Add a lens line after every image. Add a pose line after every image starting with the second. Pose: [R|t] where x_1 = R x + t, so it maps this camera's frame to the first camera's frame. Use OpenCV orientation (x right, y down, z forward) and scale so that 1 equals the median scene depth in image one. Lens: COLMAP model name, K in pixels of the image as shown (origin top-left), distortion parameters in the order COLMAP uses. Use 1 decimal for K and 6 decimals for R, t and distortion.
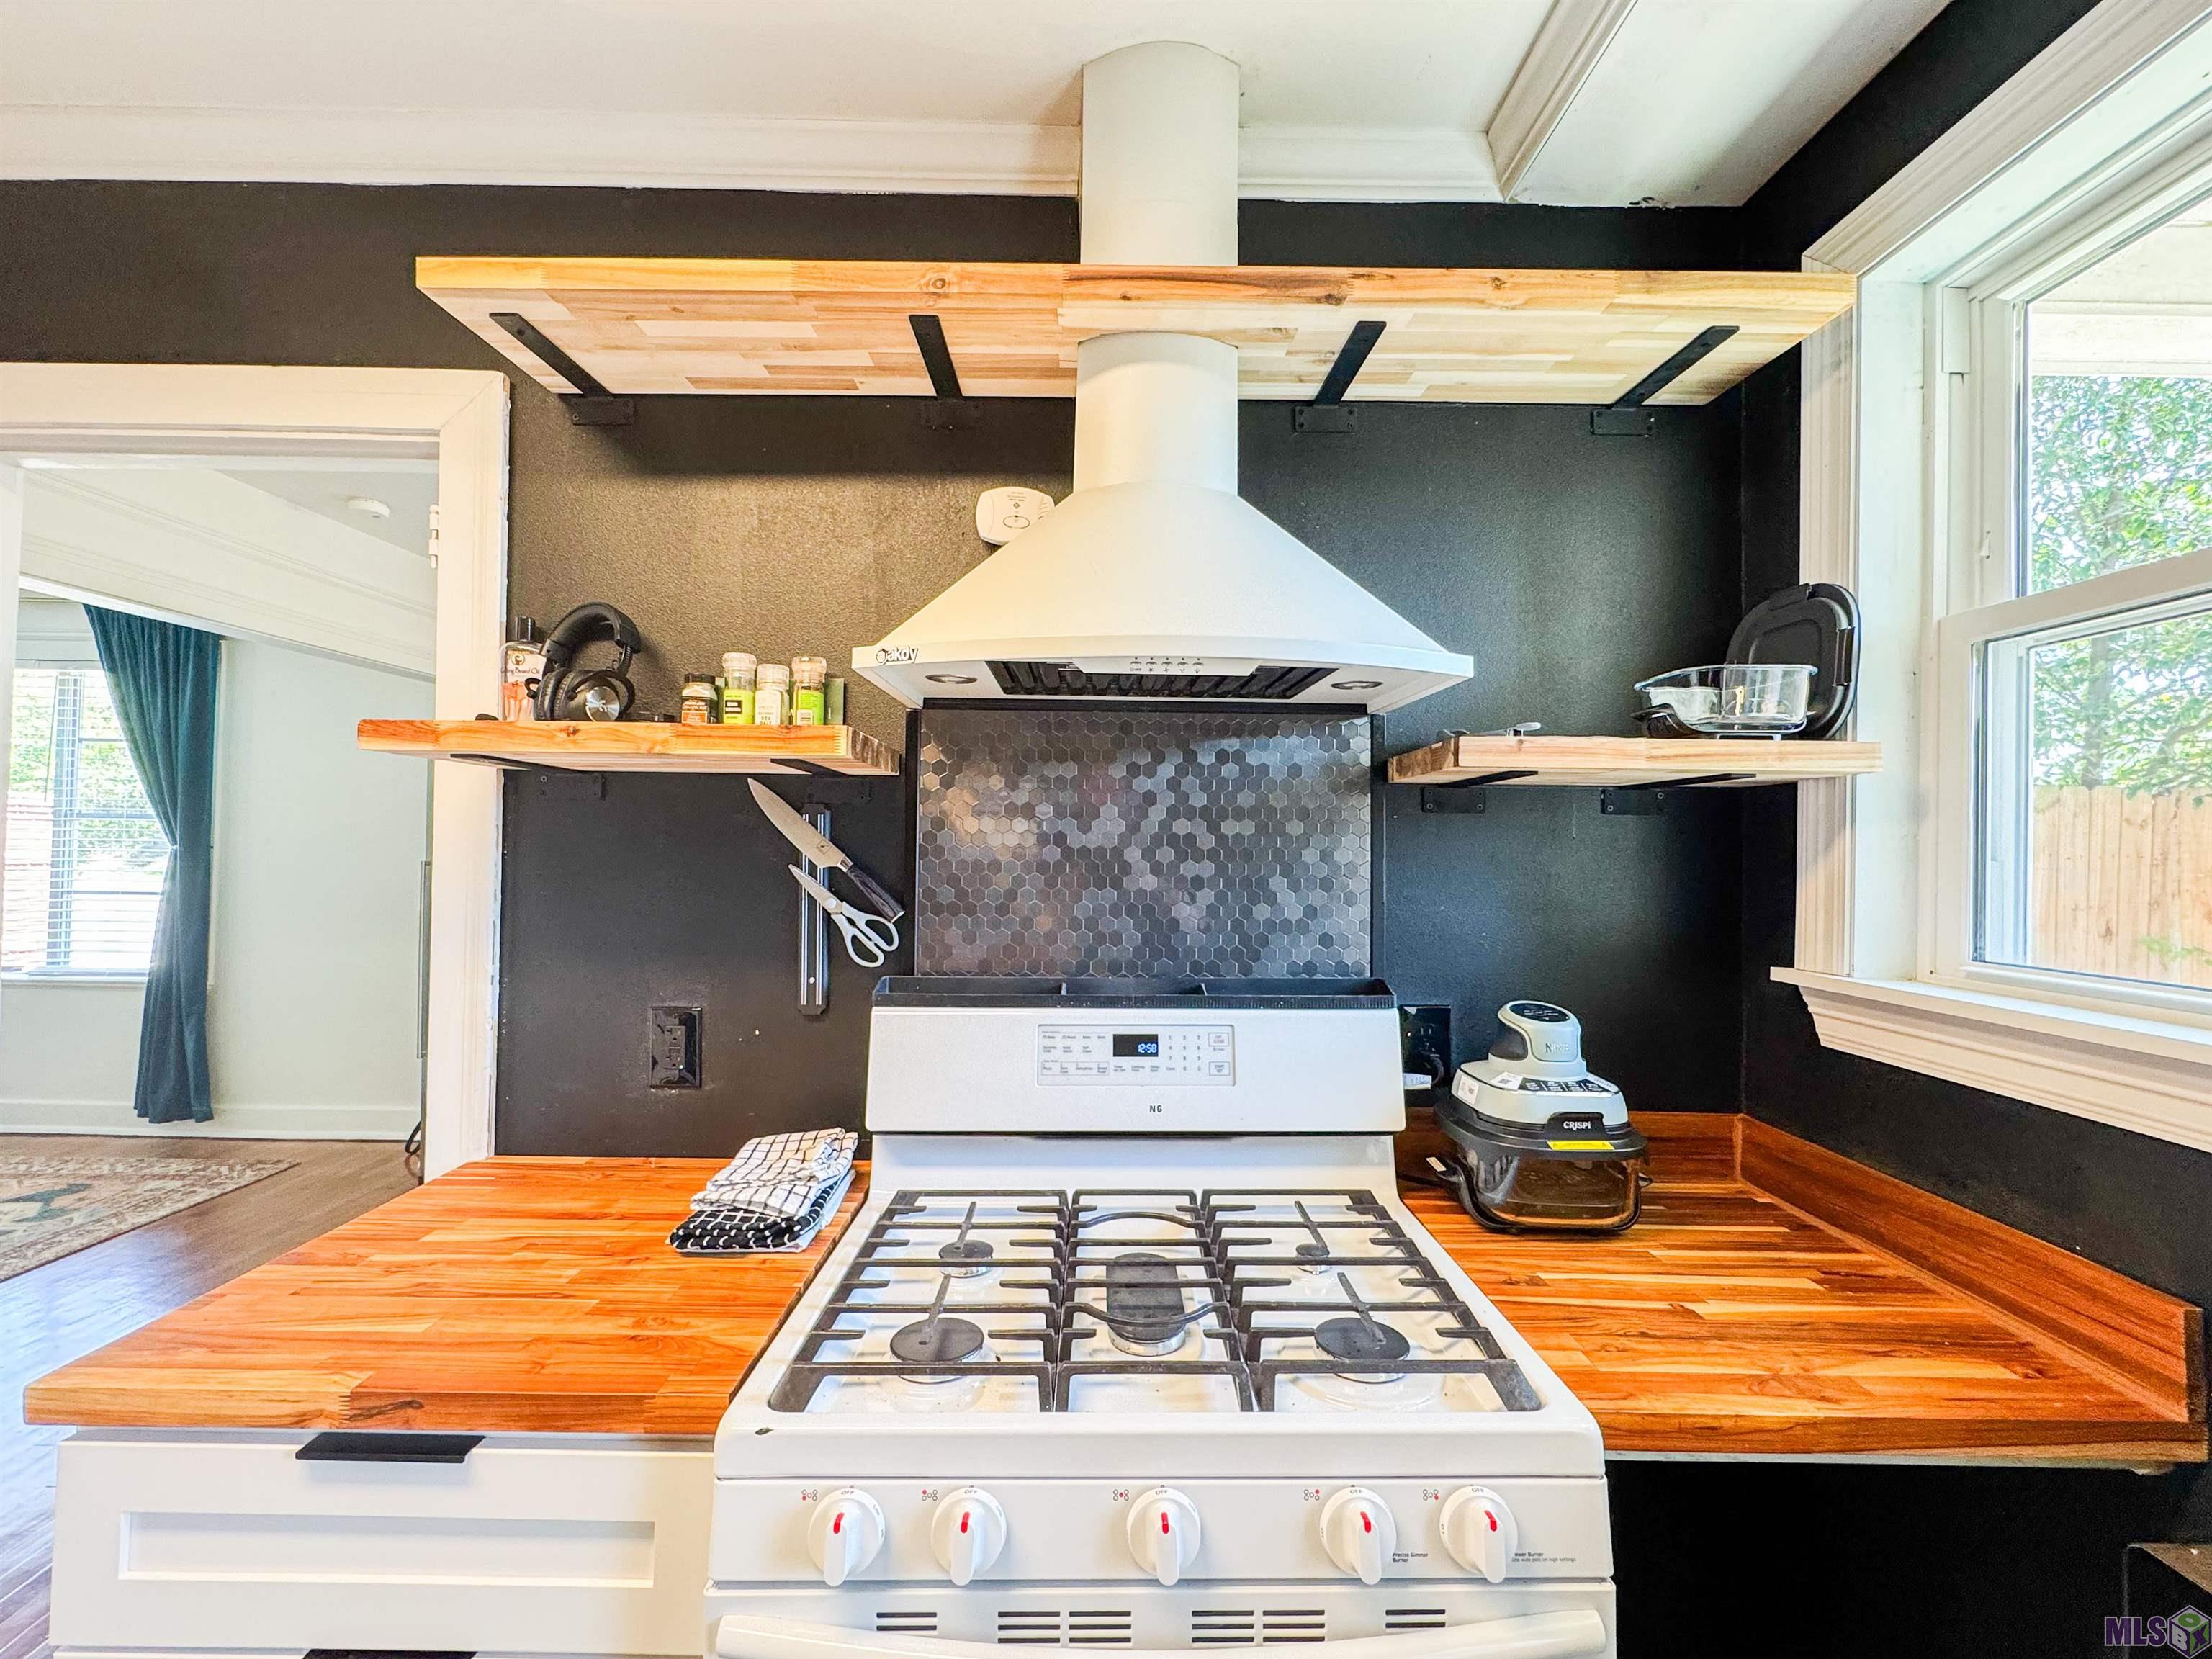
lens RADIAL K [[962.2, 0, 1104.4], [0, 962.2, 828.4], [0, 0, 1]] dist [-0.000897, -0.000193]
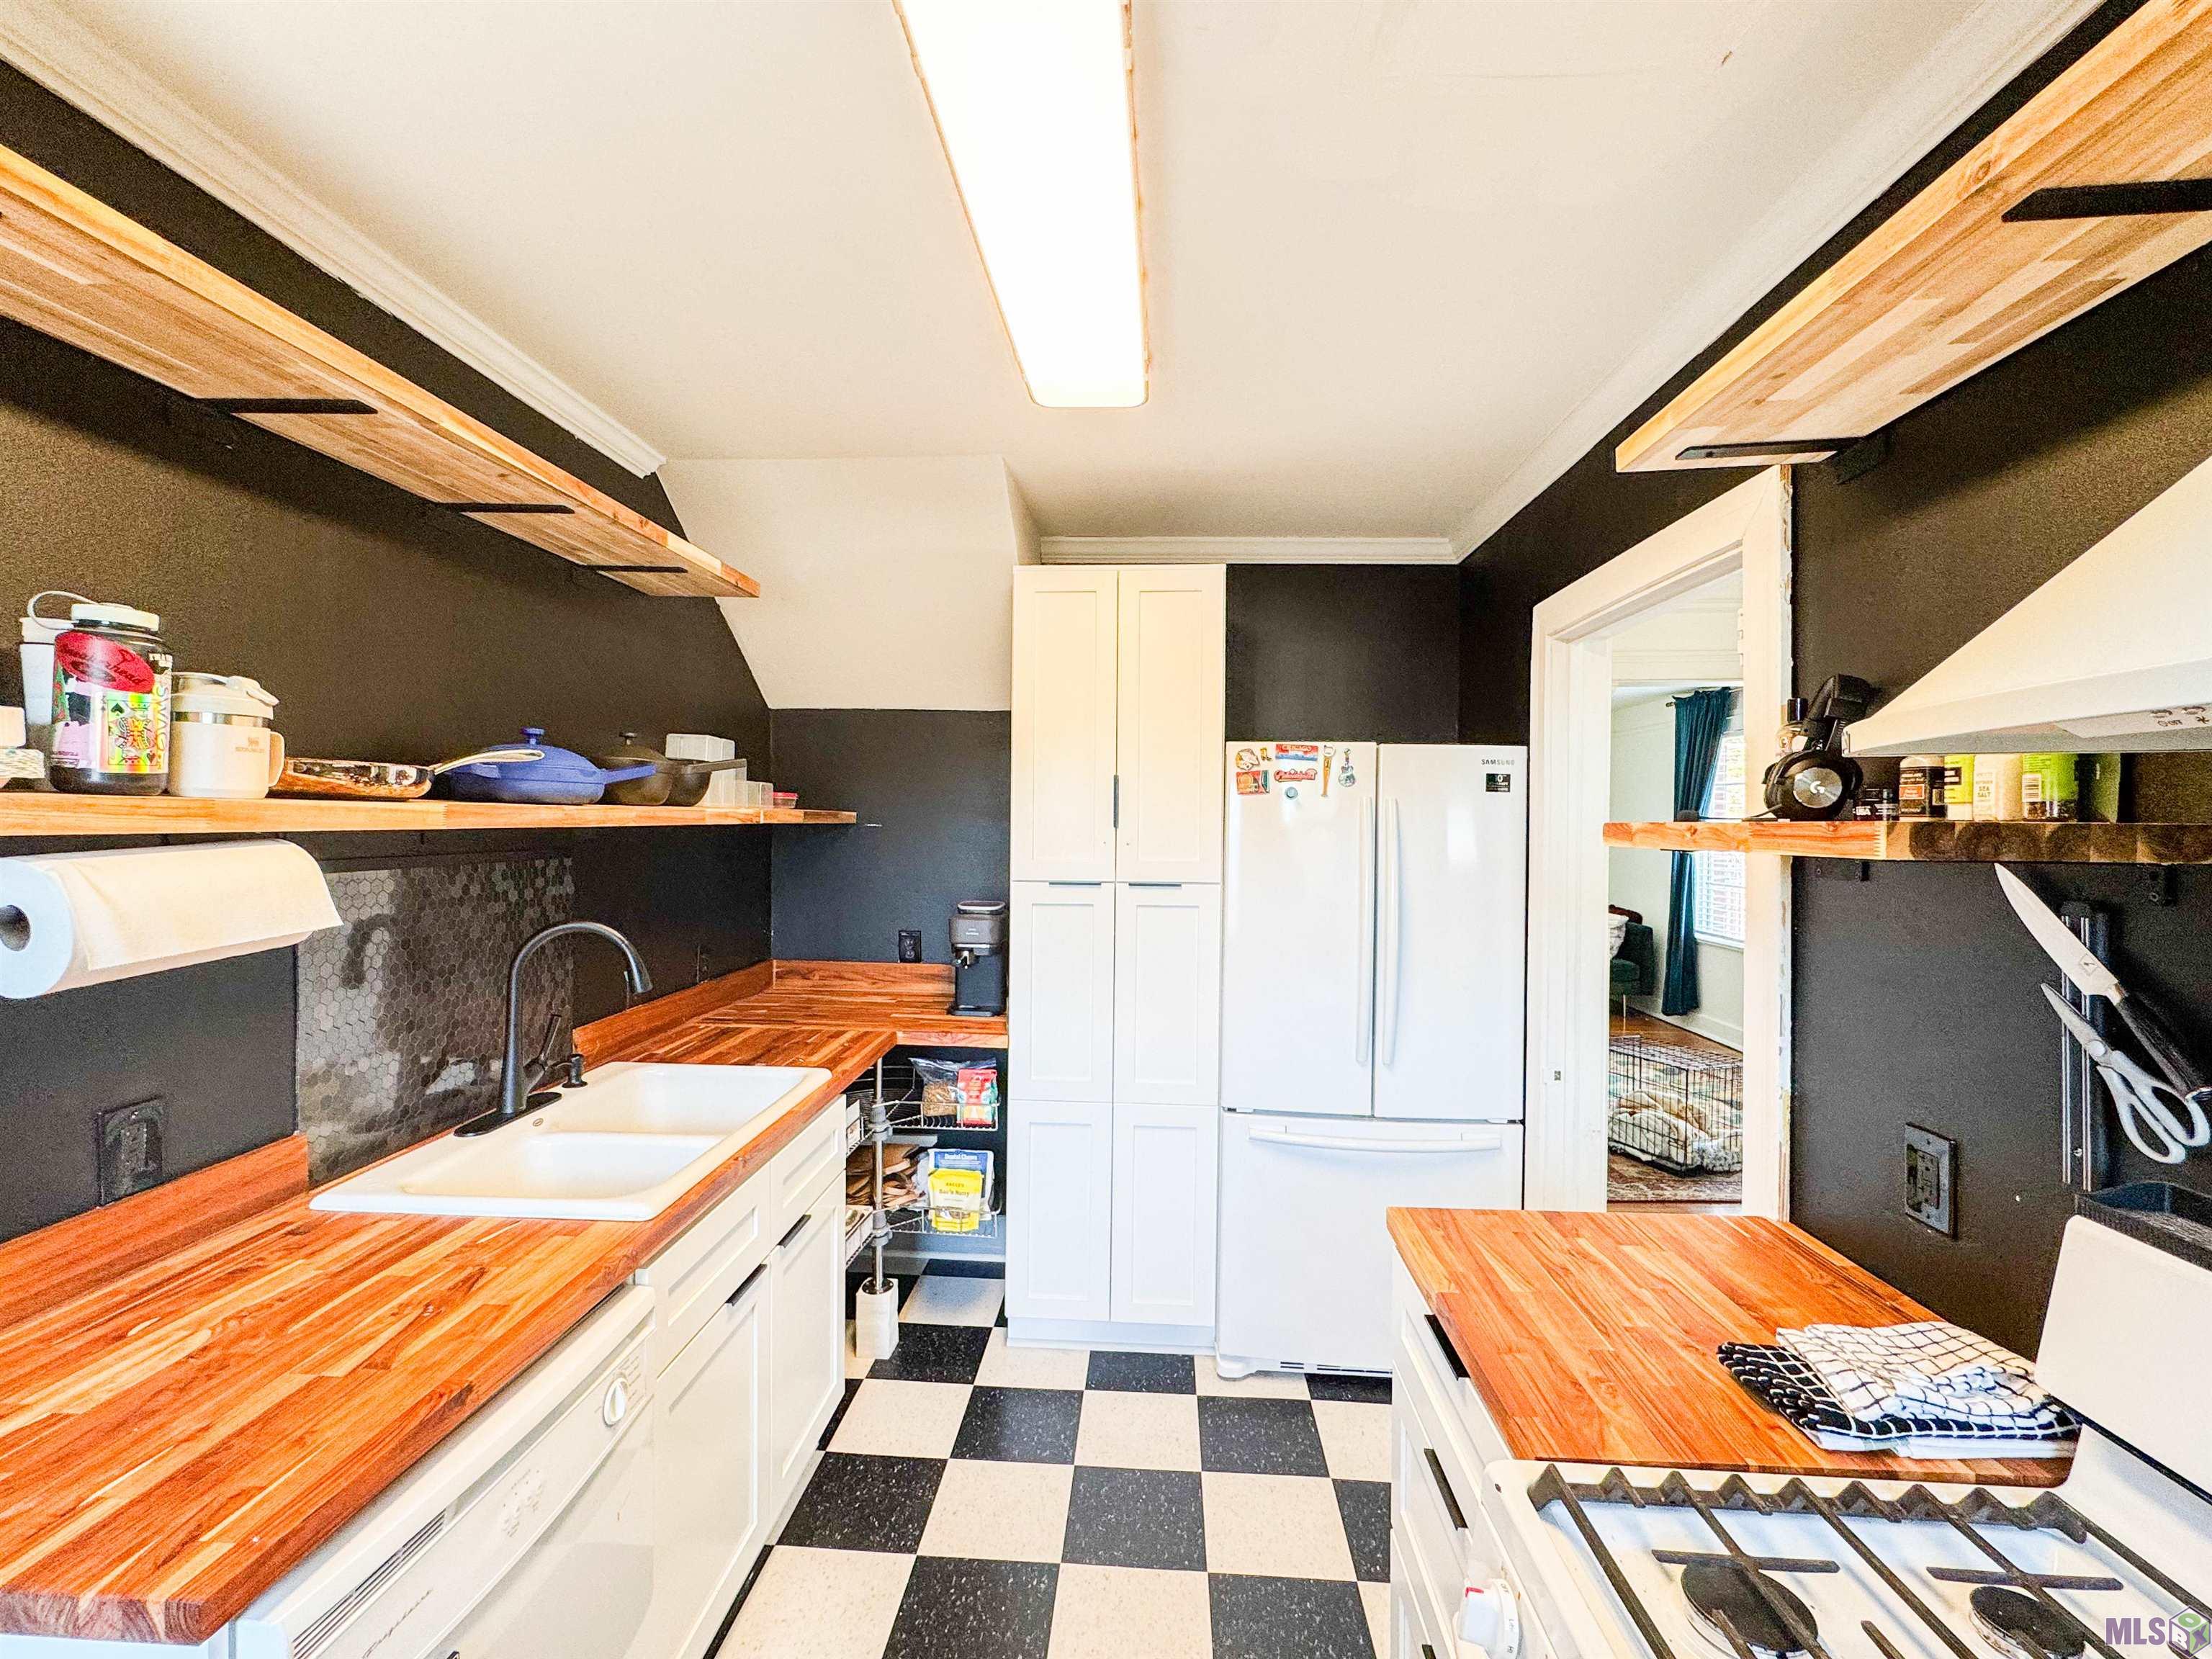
lens RADIAL K [[962.2, 0, 1102.0], [0, 962.2, 830.9], [0, 0, 1]] dist [-0.000897, -0.000193]
pose [[-0.070440, -0.004879, -0.997504, 0.454323], [0.013841, 0.999887, -0.005868, -0.084886], [0.997420, -0.014219, -0.070364, 0.343642]]
